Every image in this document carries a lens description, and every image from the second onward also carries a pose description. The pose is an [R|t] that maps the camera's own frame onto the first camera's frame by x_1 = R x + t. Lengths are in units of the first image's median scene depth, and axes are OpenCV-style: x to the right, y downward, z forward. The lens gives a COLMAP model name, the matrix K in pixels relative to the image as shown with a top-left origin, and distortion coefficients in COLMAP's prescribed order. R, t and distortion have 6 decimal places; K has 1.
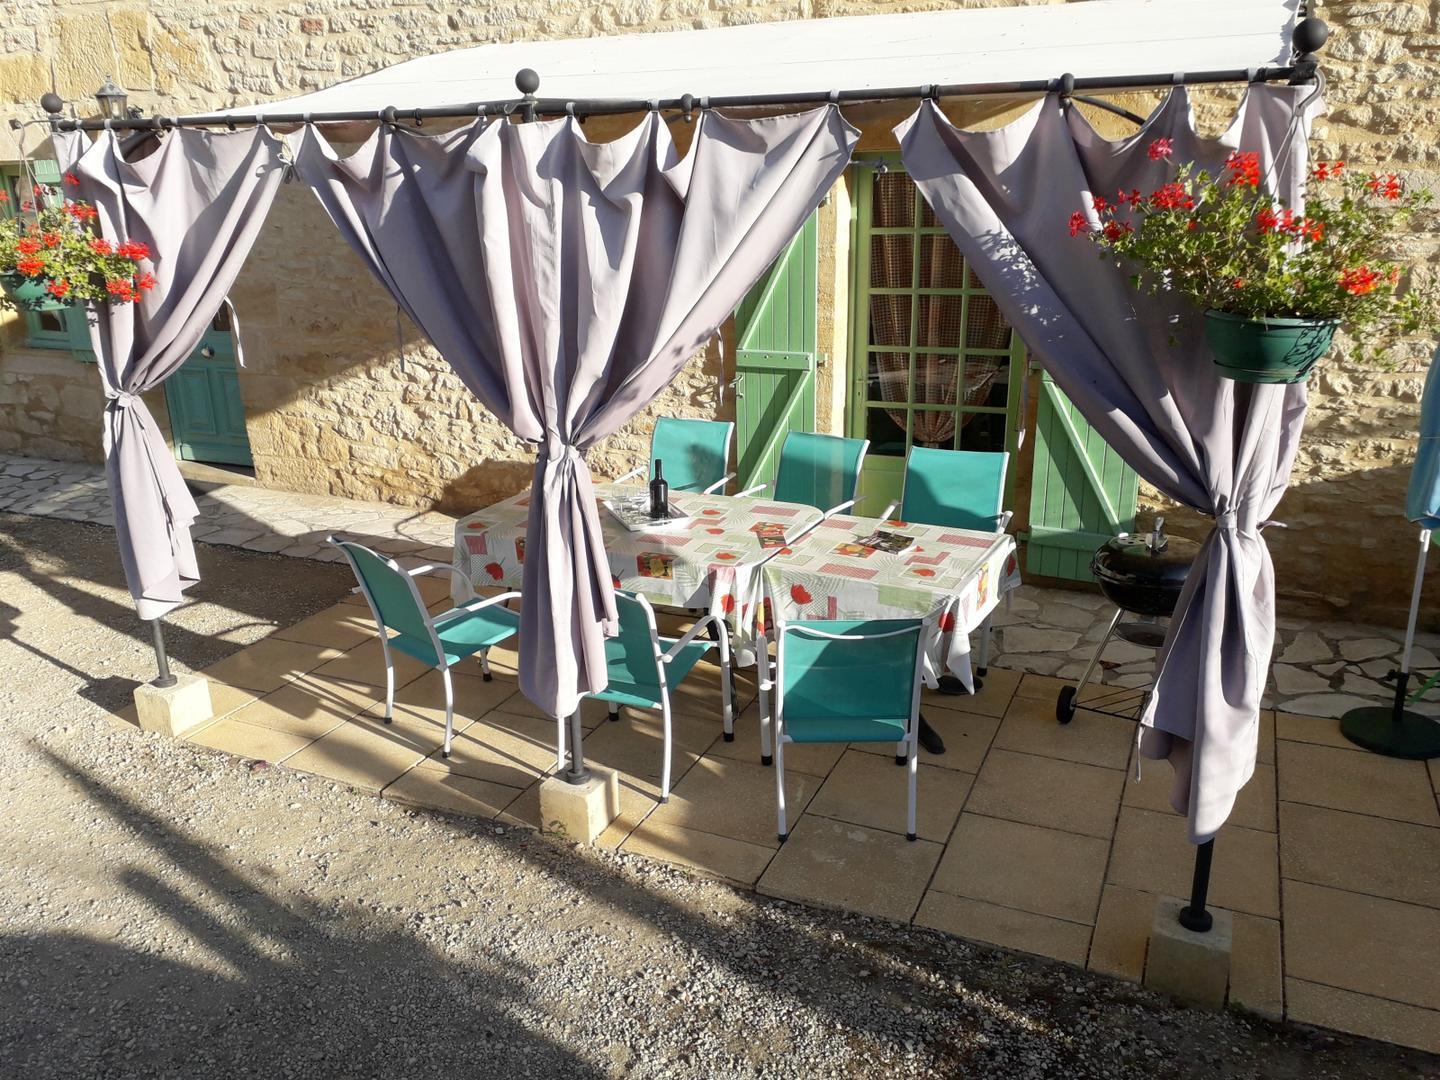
lens RADIAL K [[1153.7, 0, 709.6], [0, 1153.7, 543.2], [0, 0, 1]] dist [0.016650, -0.000941]
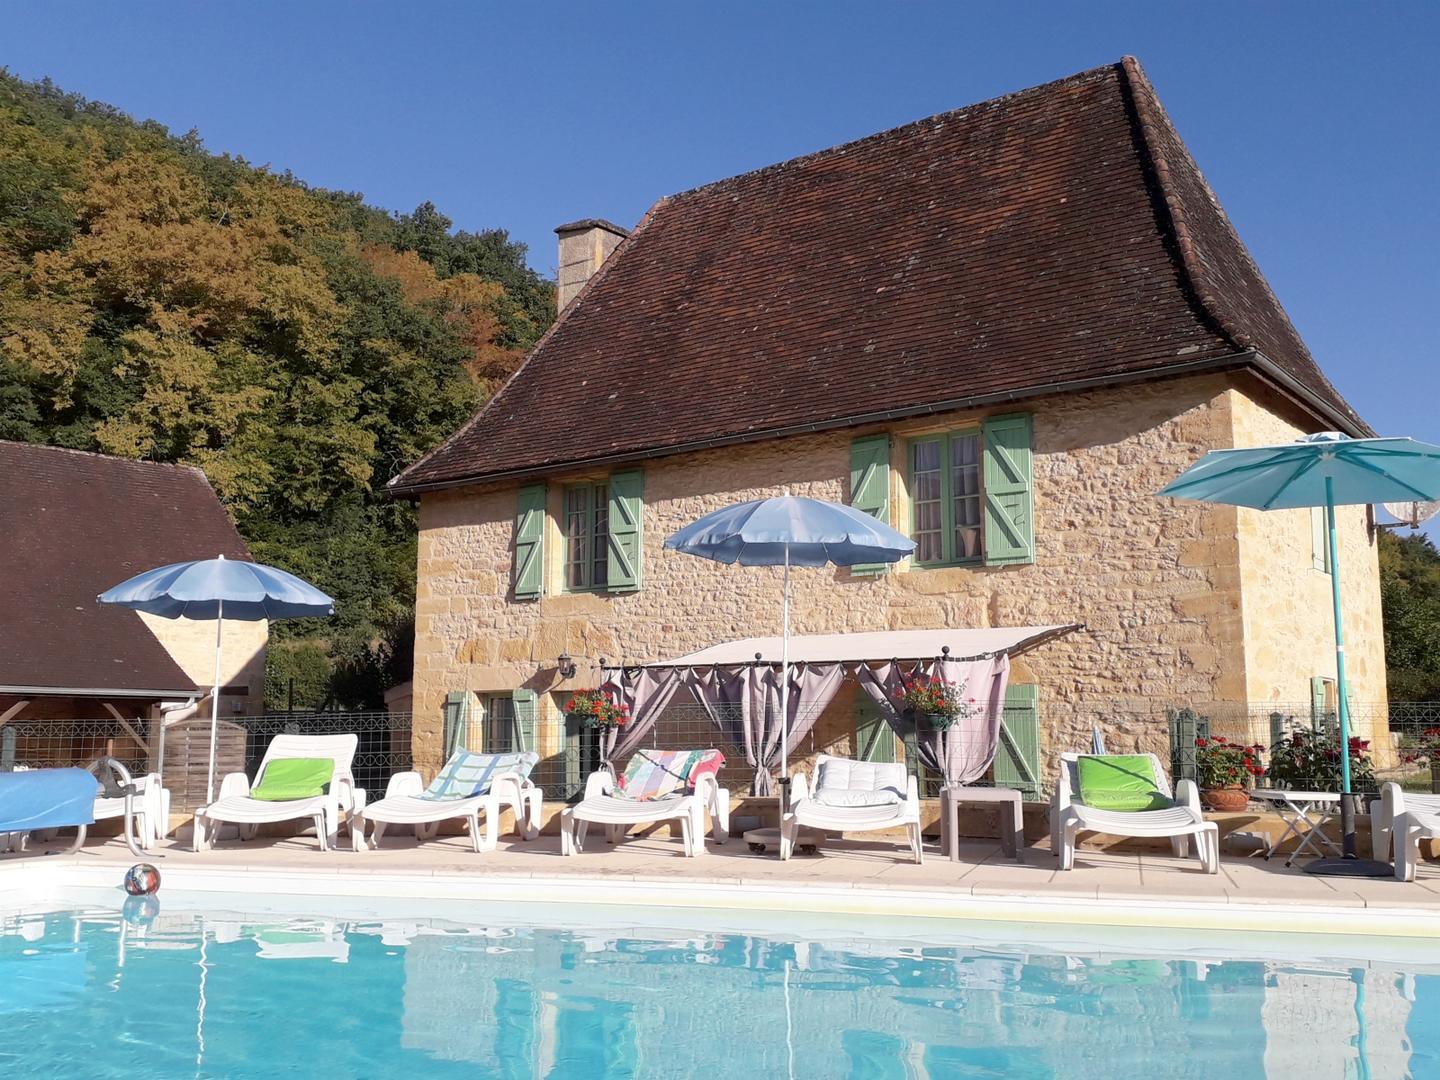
lens RADIAL K [[1347.0, 0, 710.9], [0, 1347.0, 536.2], [0, 0, 1]] dist [0.073565, 0.000000]
pose [[0.979416, -0.004429, -0.201805, 0.426337], [-0.085999, 0.895329, -0.437025, 0.866143], [0.182617, 0.445384, 0.876518, -2.236223]]
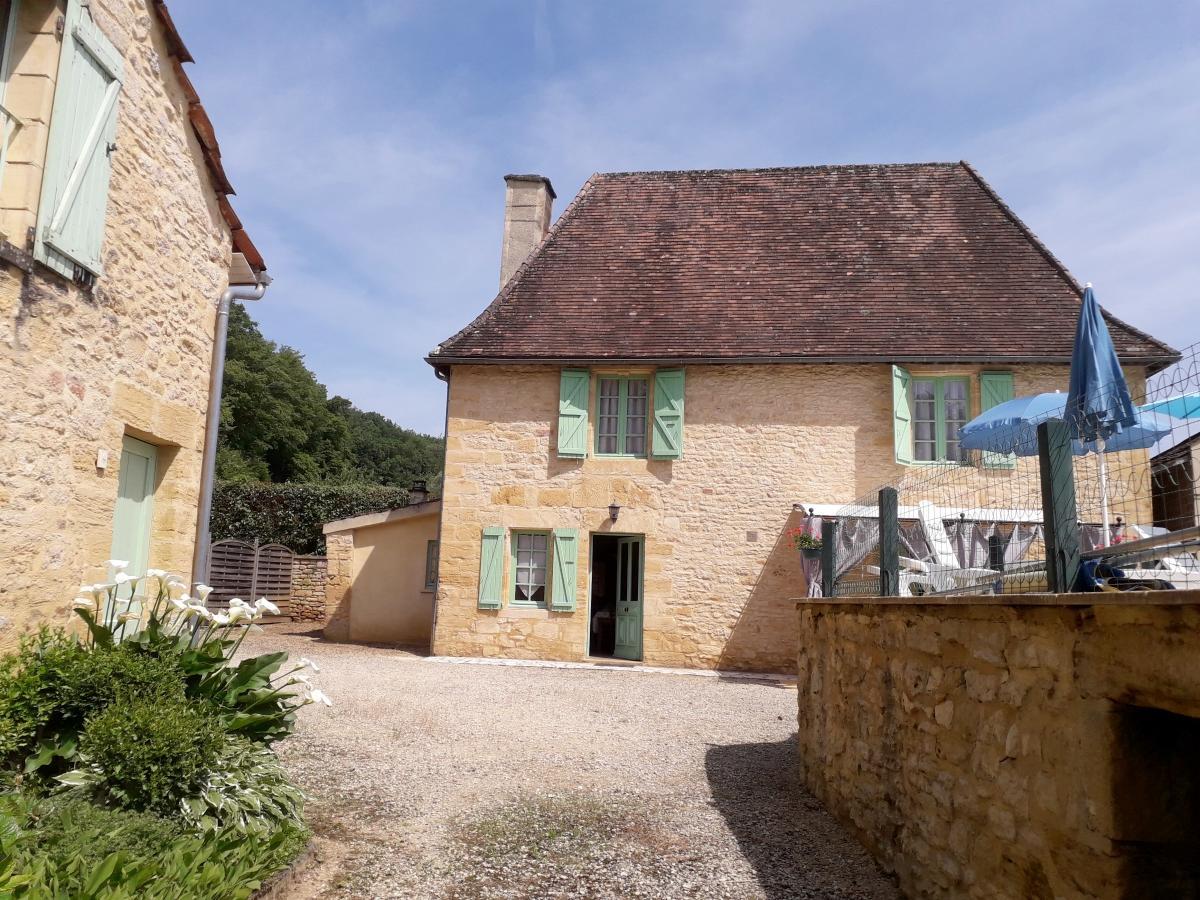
lens RADIAL K [[921.0, 0, 601.1], [0, 921.0, 457.3], [0, 0, 1]] dist [0.037030, -0.003609]
pose [[0.959593, 0.105981, 0.260670, -2.197109], [0.024085, 0.892029, -0.451336, 0.908692], [-0.280358, 0.439377, 0.853433, -1.645939]]
